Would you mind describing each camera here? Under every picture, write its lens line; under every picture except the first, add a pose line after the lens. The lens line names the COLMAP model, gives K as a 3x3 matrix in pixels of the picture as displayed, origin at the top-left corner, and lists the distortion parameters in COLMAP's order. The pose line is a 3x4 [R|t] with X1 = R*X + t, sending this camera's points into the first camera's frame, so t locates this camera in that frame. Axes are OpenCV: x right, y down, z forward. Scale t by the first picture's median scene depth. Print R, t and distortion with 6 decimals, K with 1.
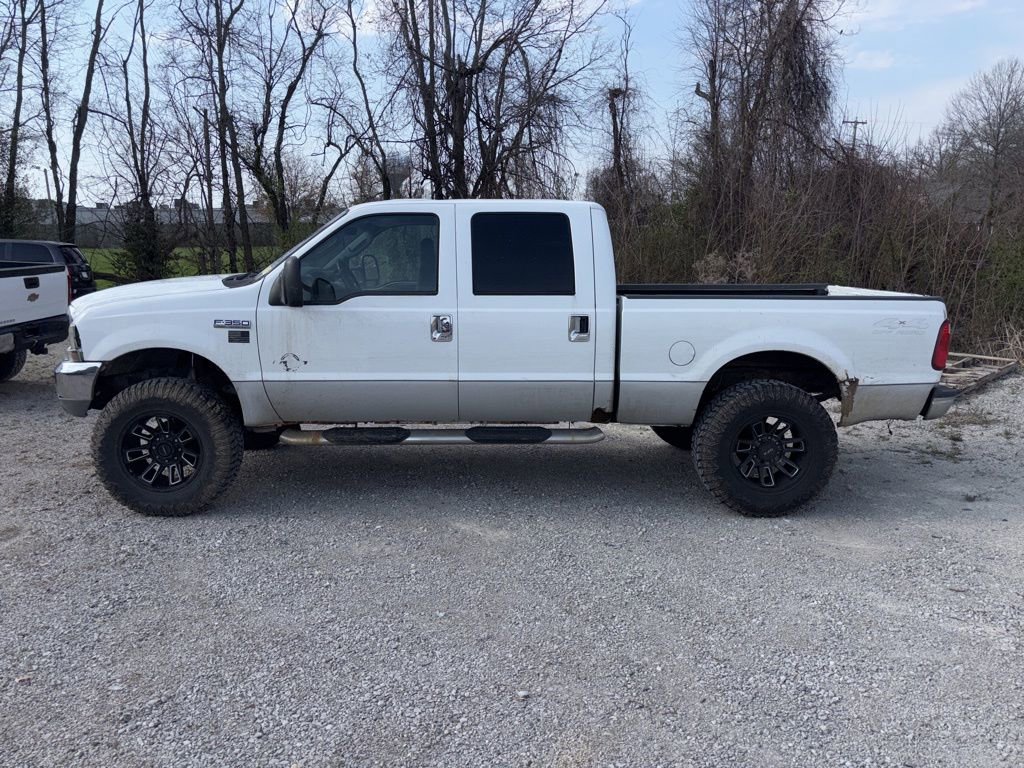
lens RADIAL K [[768.8, 0, 507.2], [0, 768.8, 385.1], [0, 0, 1]] dist [0.044547, -0.048275]
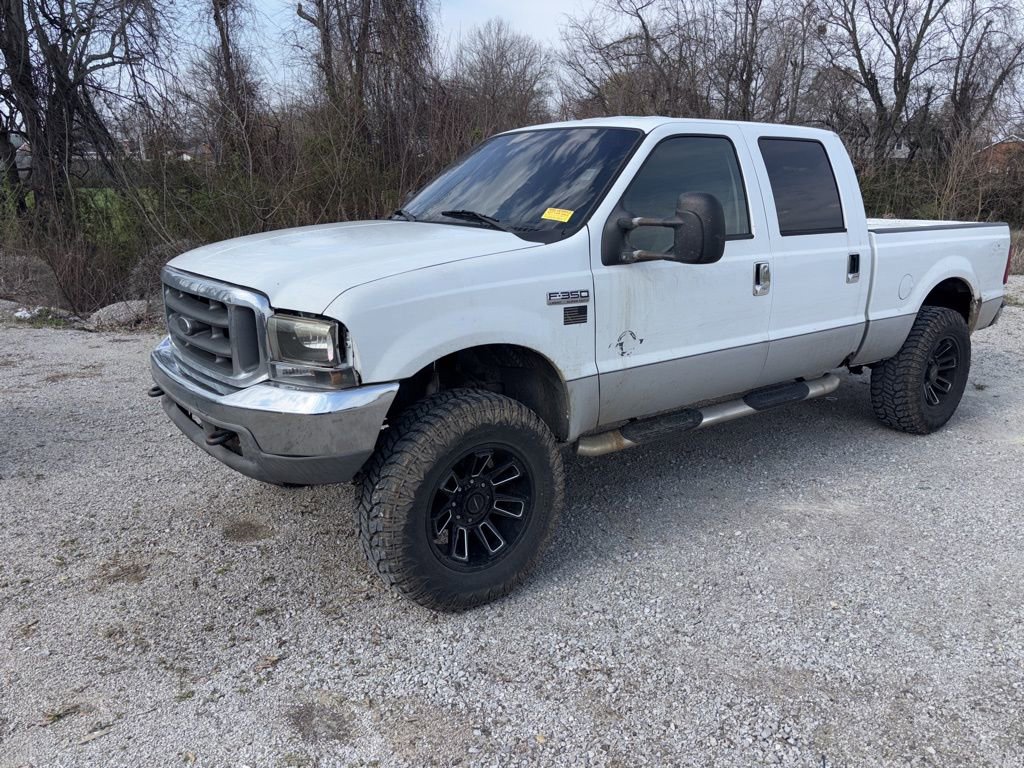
lens RADIAL K [[768.8, 0, 517.1], [0, 768.8, 381.6], [0, 0, 1]] dist [0.044547, -0.048275]
pose [[0.799866, -0.149697, 0.581210, -0.785466], [0.107759, 0.988478, 0.106294, -0.081421], [-0.590425, -0.022390, 0.806782, 0.481490]]
